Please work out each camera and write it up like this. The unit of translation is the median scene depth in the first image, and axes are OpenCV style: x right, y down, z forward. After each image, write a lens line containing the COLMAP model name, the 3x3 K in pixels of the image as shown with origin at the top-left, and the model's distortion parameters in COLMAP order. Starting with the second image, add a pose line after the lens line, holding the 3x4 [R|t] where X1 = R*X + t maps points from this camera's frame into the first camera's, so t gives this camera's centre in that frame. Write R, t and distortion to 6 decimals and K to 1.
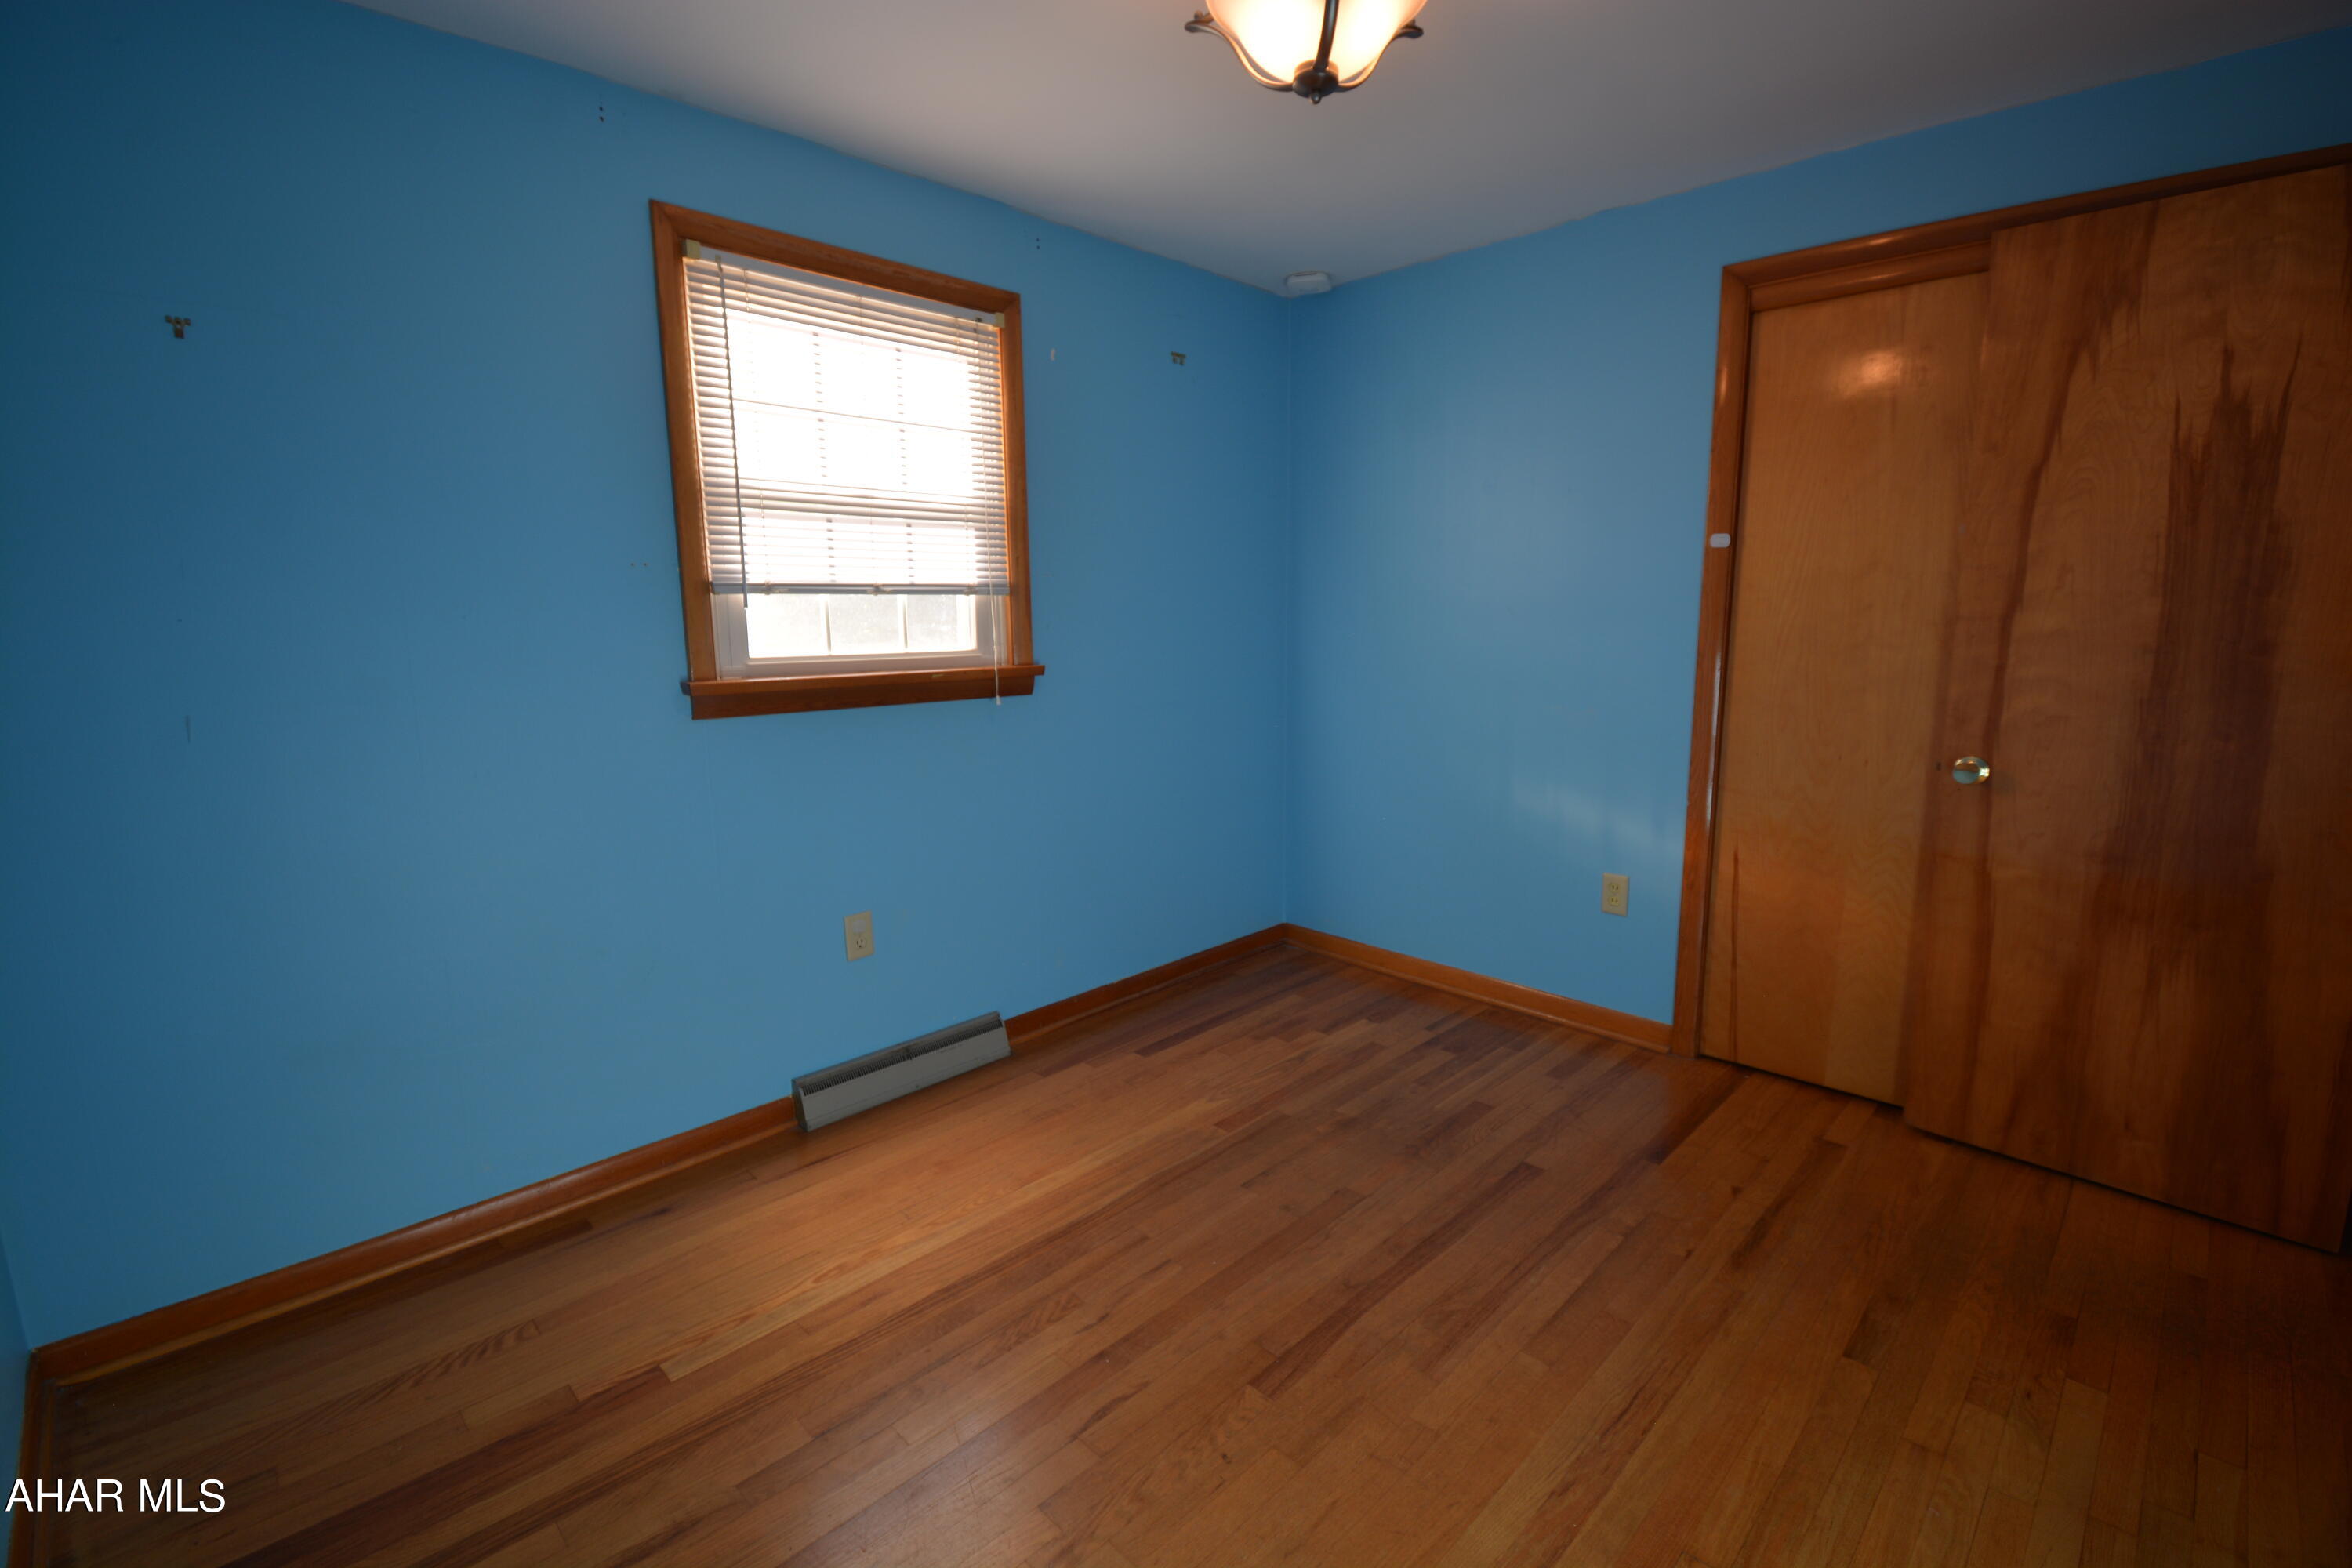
lens RADIAL K [[1043.2, 0, 1188.8], [0, 1043.2, 774.2], [0, 0, 1]] dist [0.020153, -0.025115]
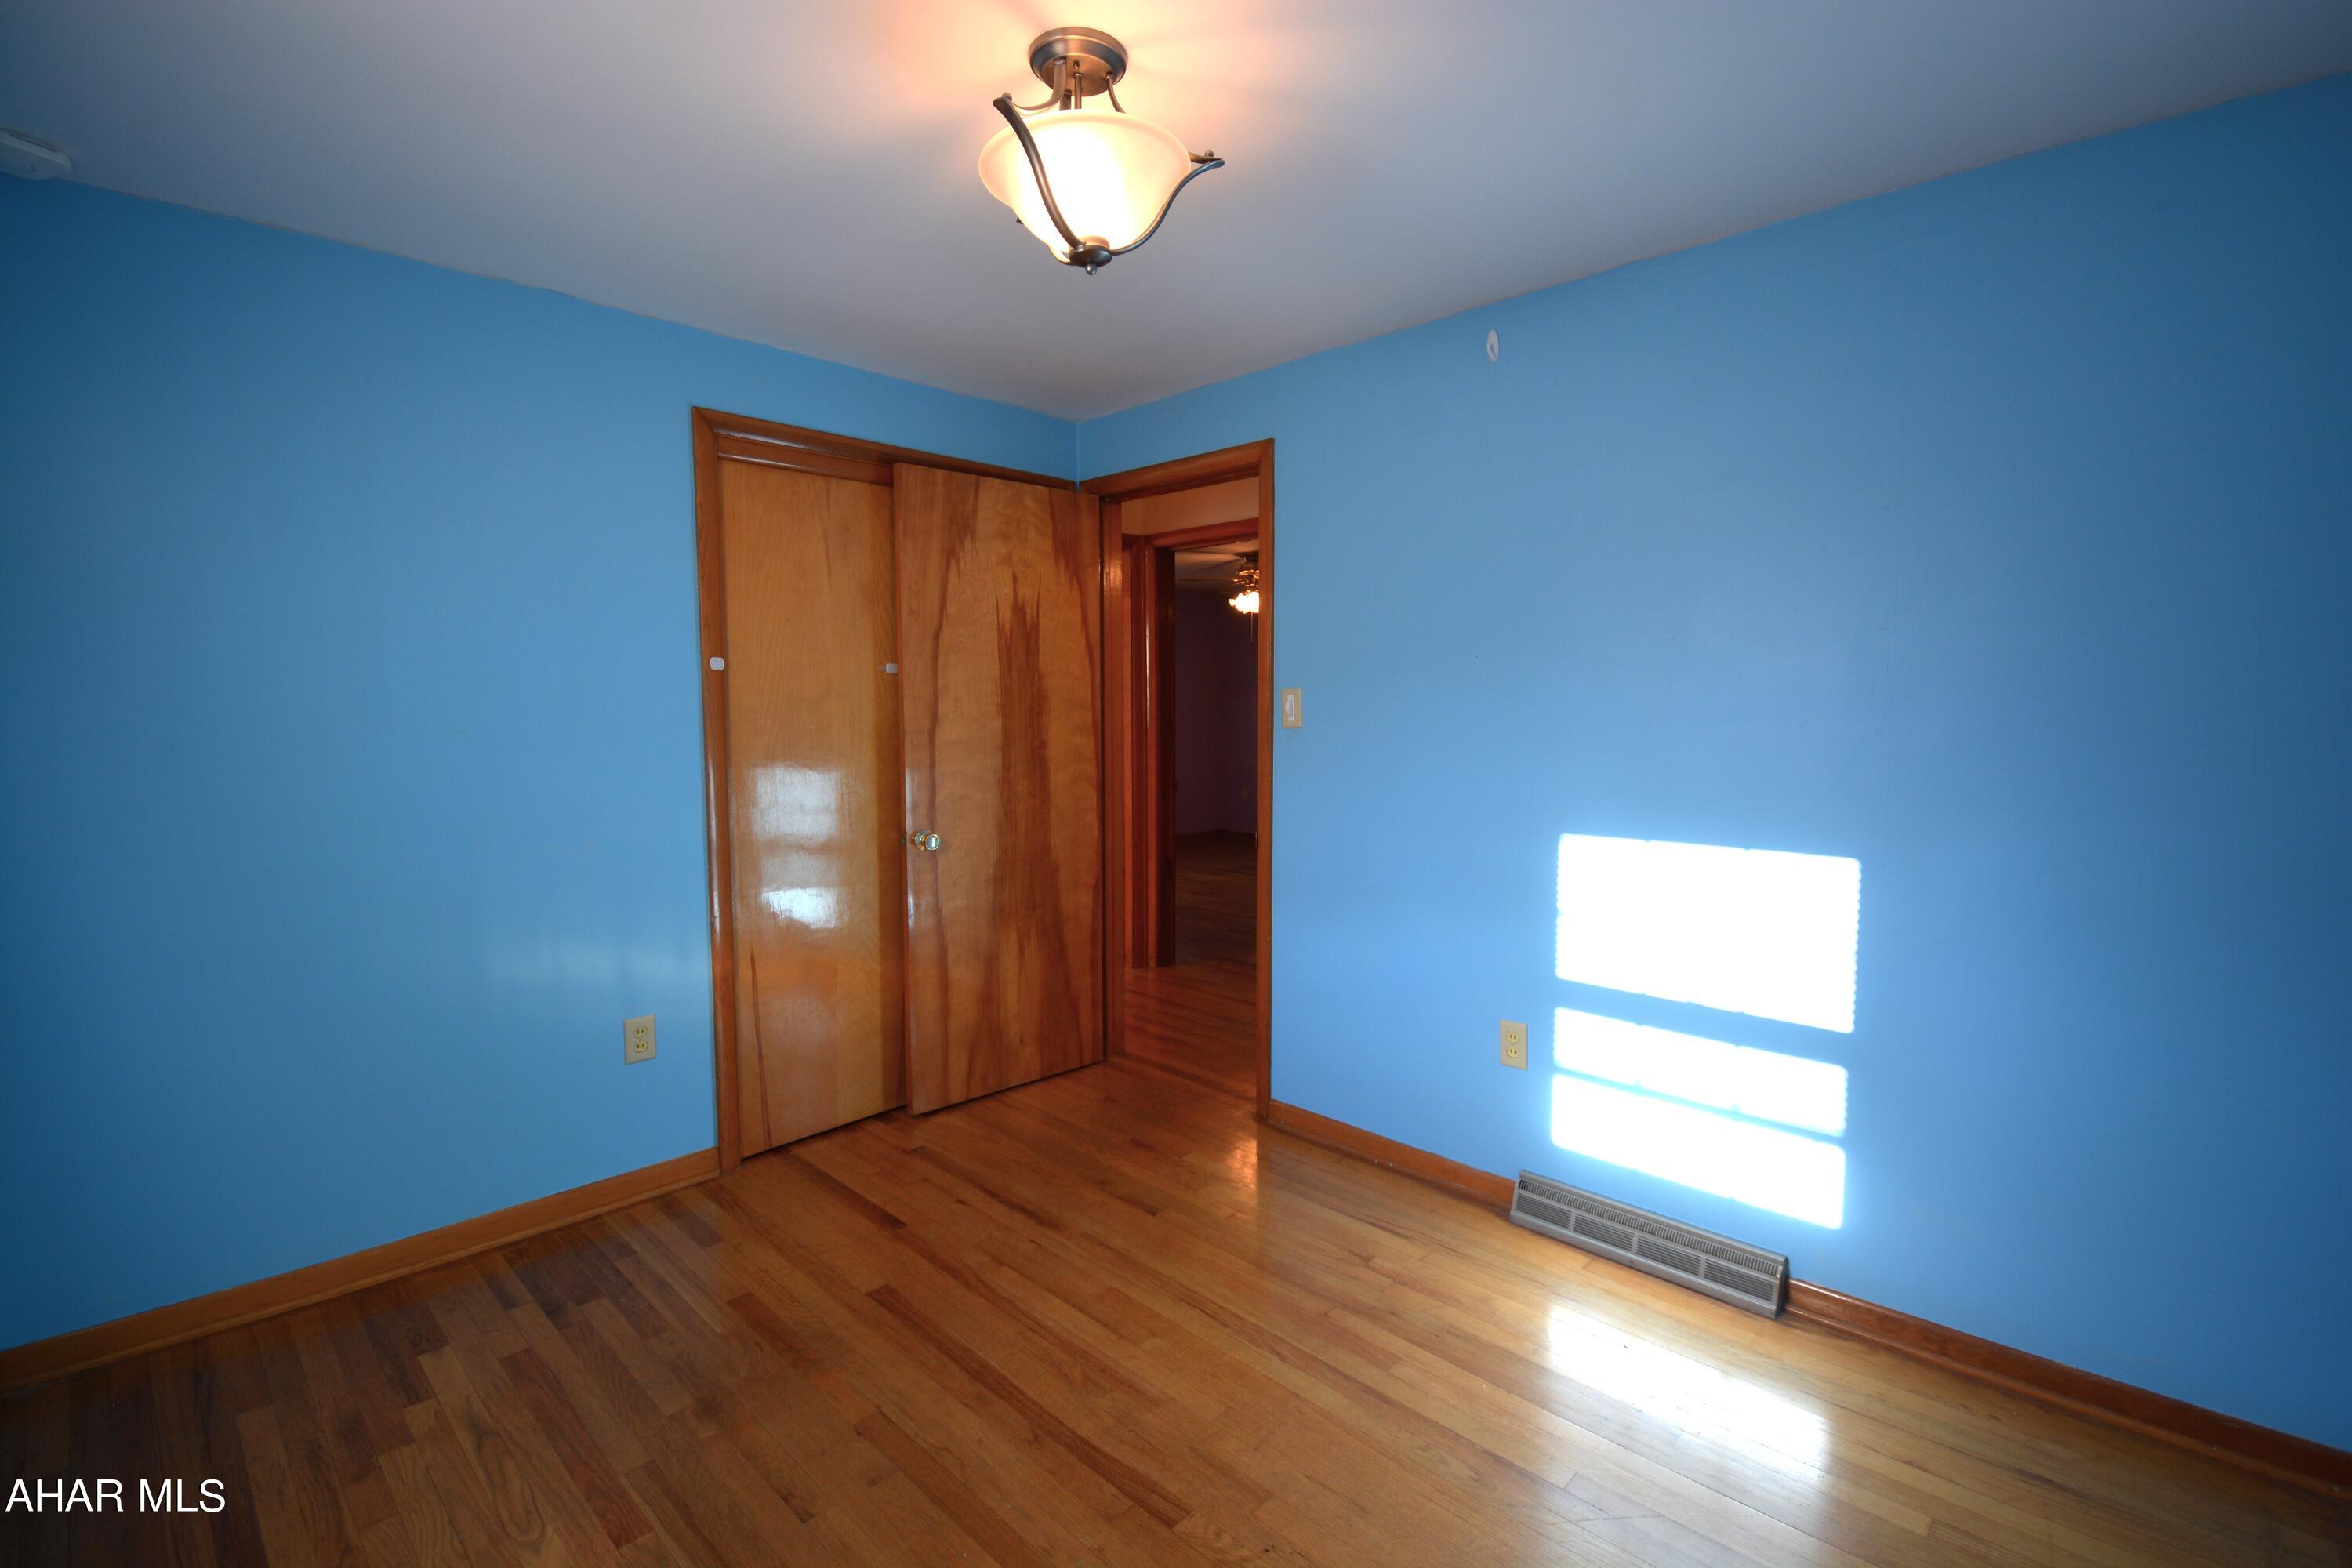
lens RADIAL K [[1043.2, 0, 1188.8], [0, 1043.2, 774.2], [0, 0, 1]] dist [0.020153, -0.025115]
pose [[-0.015597, -0.063383, 0.997867, -0.662736], [0.156252, 0.985573, 0.065045, -0.130025], [-0.987594, 0.156933, -0.005469, 0.668571]]
